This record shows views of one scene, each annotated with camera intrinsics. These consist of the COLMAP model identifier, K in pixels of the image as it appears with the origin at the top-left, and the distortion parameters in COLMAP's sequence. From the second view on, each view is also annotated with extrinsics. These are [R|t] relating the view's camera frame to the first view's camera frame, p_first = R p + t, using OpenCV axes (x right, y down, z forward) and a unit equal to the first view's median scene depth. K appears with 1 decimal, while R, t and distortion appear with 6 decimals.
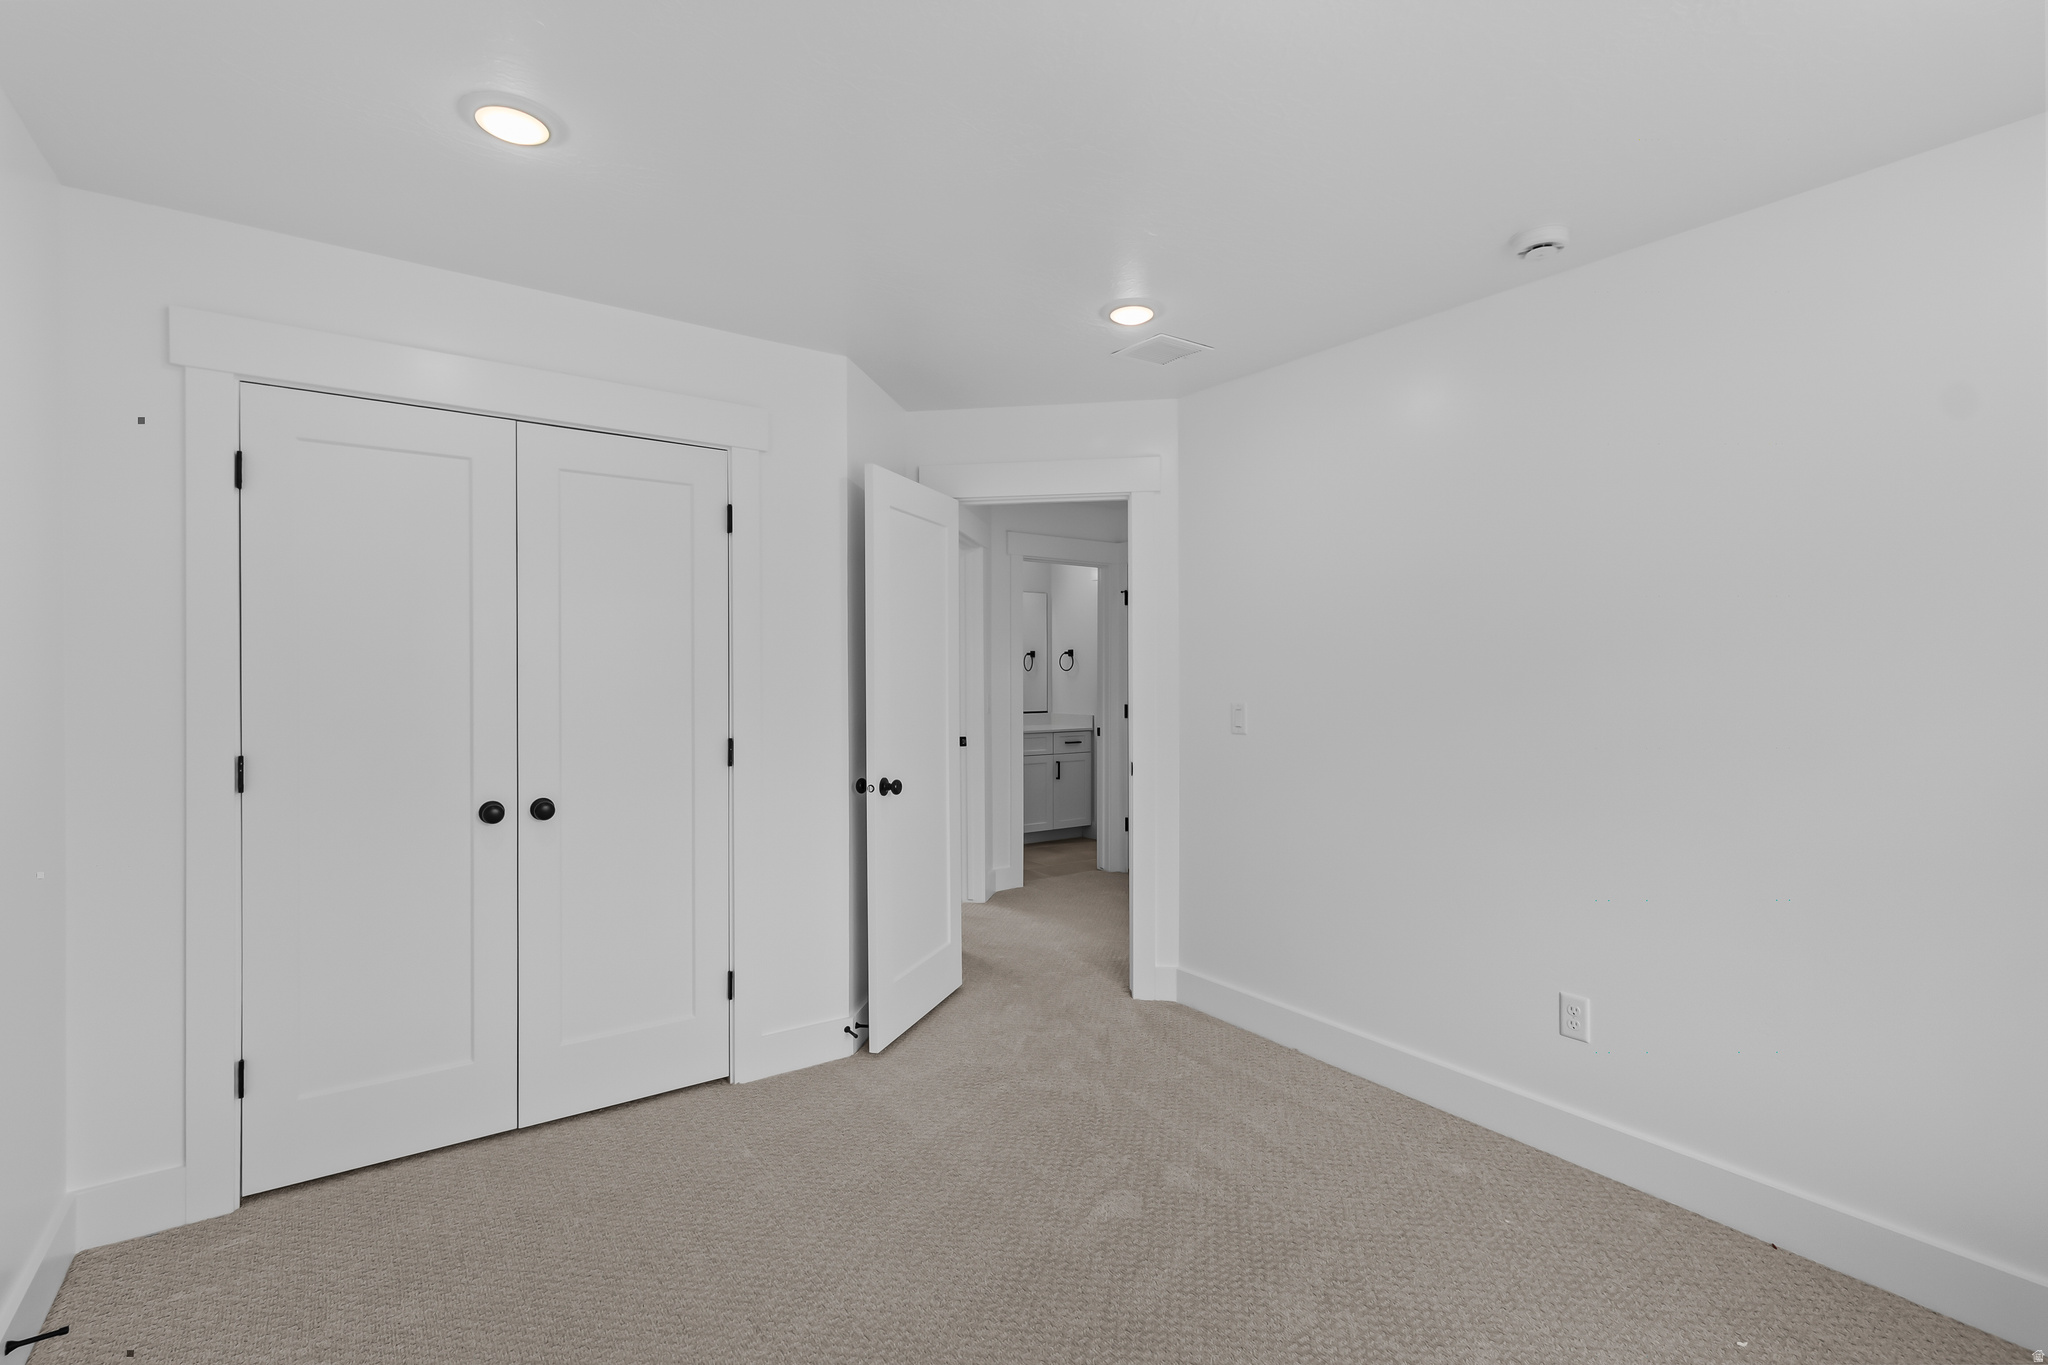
lens RADIAL K [[959.4, 0, 1025.1], [0, 959.4, 669.0], [0, 0, 1]] dist [-0.006246, -0.000523]
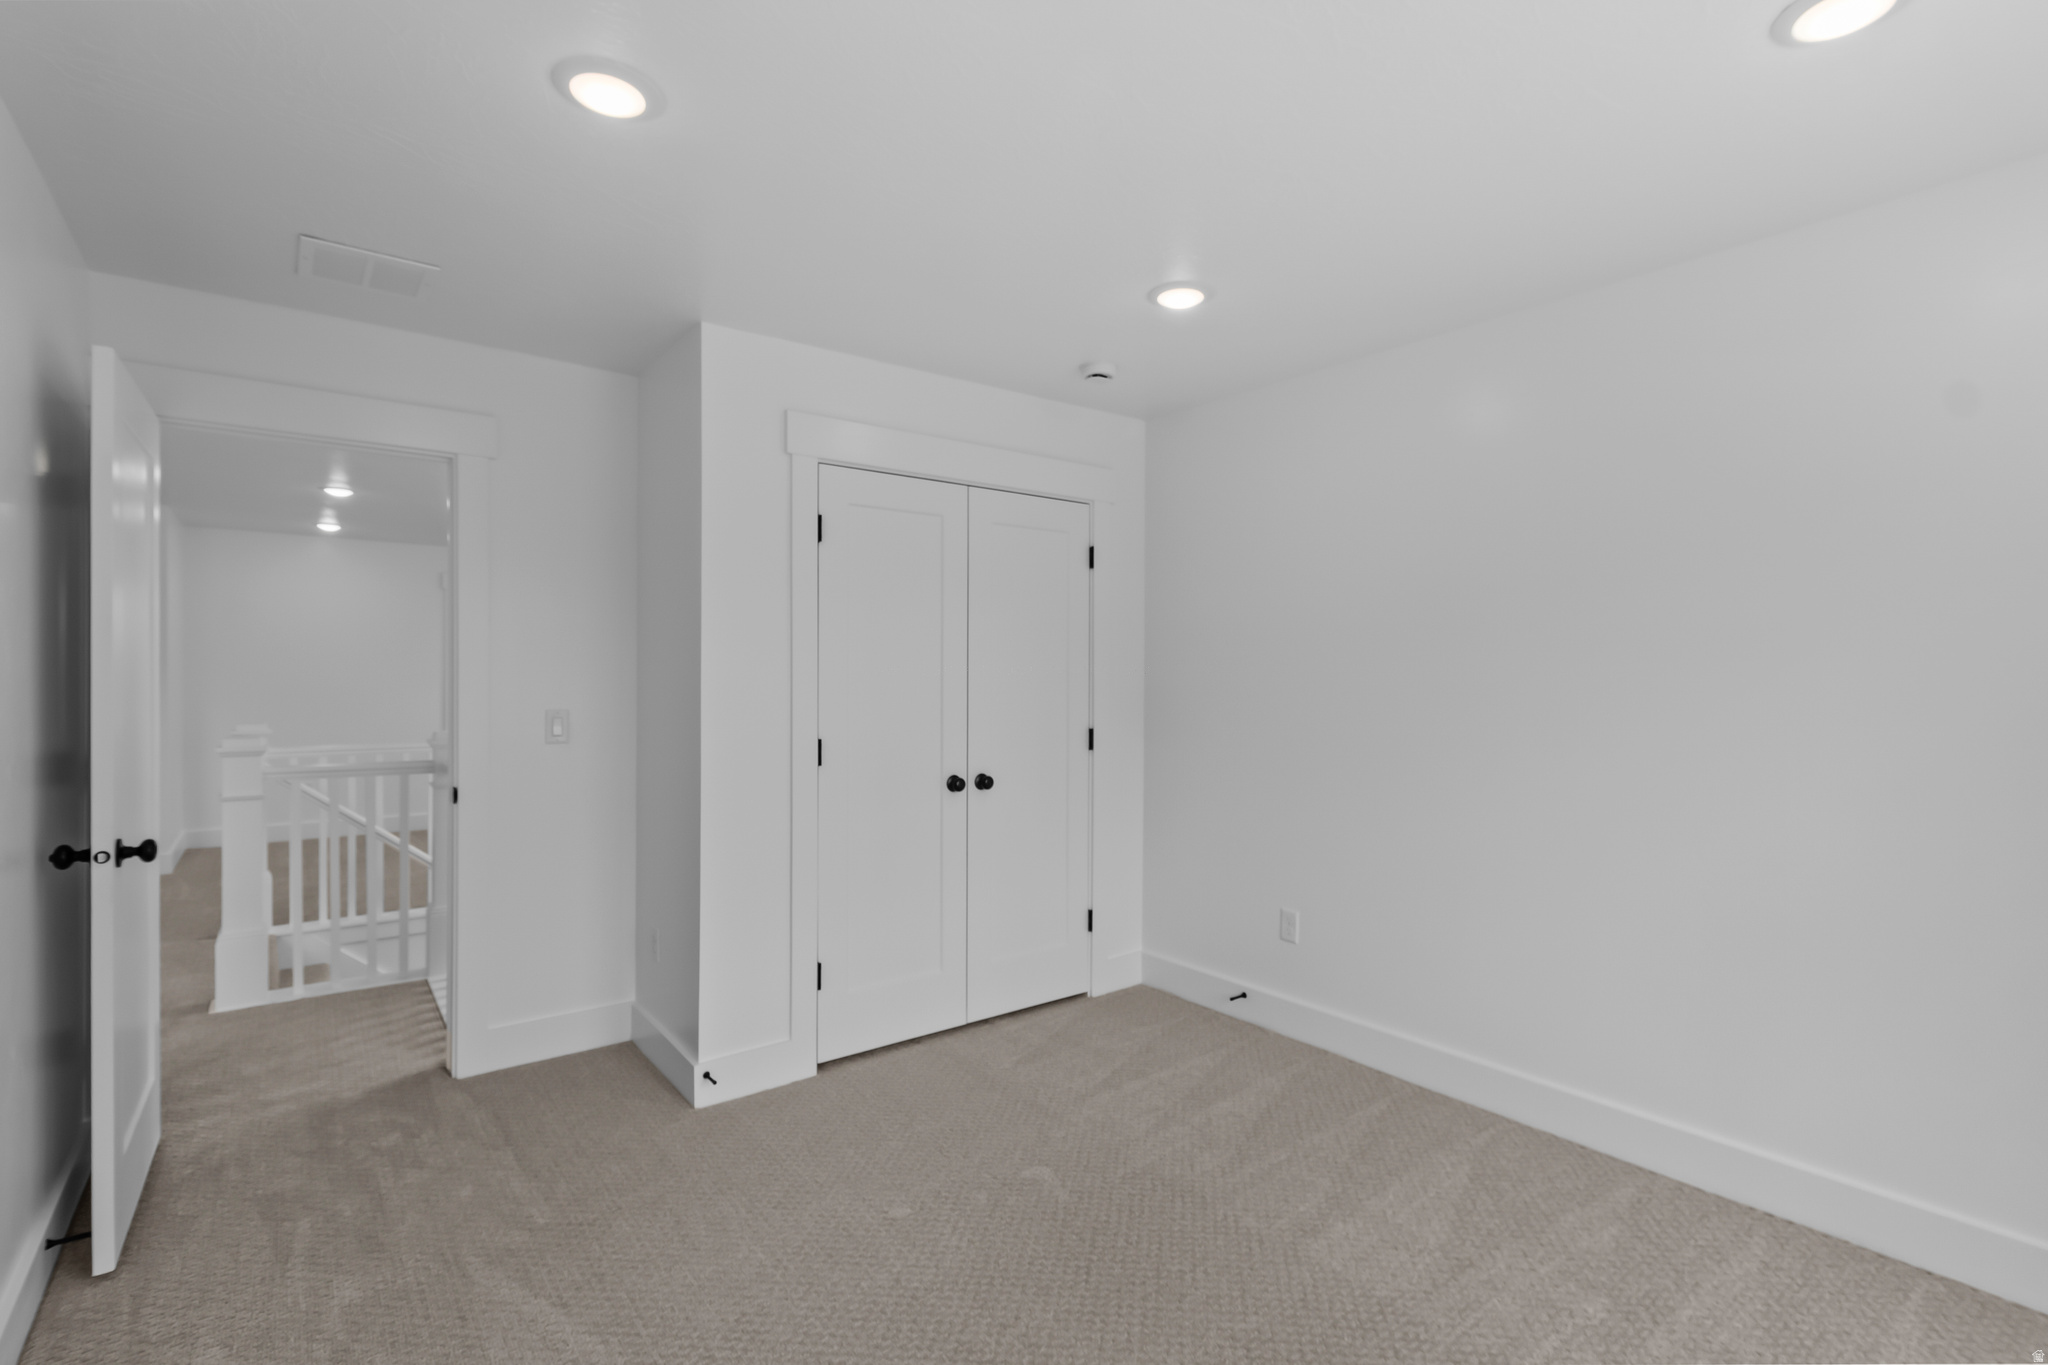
lens RADIAL K [[959.4, 0, 1013.9], [0, 959.4, 687.9], [0, 0, 1]] dist [-0.006246, -0.000523]
pose [[0.999469, -0.007576, 0.031681, -0.514835], [0.007229, 0.999913, 0.011046, 0.003795], [-0.031762, -0.010811, 0.999437, -0.321917]]
